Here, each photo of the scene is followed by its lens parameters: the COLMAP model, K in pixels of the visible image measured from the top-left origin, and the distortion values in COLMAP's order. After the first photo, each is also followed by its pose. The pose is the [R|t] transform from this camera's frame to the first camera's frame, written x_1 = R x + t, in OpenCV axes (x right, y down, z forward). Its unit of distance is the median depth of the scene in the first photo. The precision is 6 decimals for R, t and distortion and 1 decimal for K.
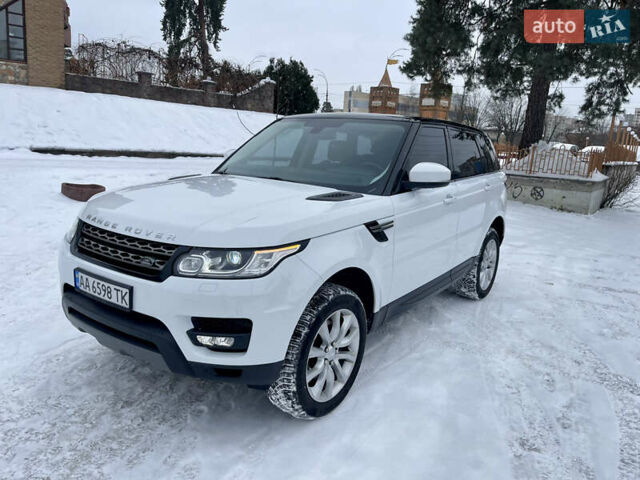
lens RADIAL K [[477.8, 0, 321.7], [0, 477.8, 237.6], [0, 0, 1]] dist [0.066514, -0.085864]
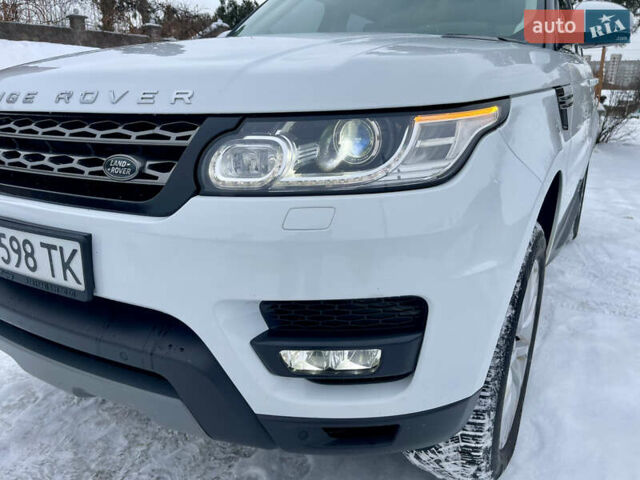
lens RADIAL K [[494.0, 0, 325.9], [0, 494.0, 237.5], [0, 0, 1]] dist [0.039448, -0.052394]
pose [[0.994675, -0.067331, 0.078031, -0.230814], [0.061024, 0.994879, 0.080572, 0.081401], [-0.083057, -0.075381, 0.993690, 0.577620]]
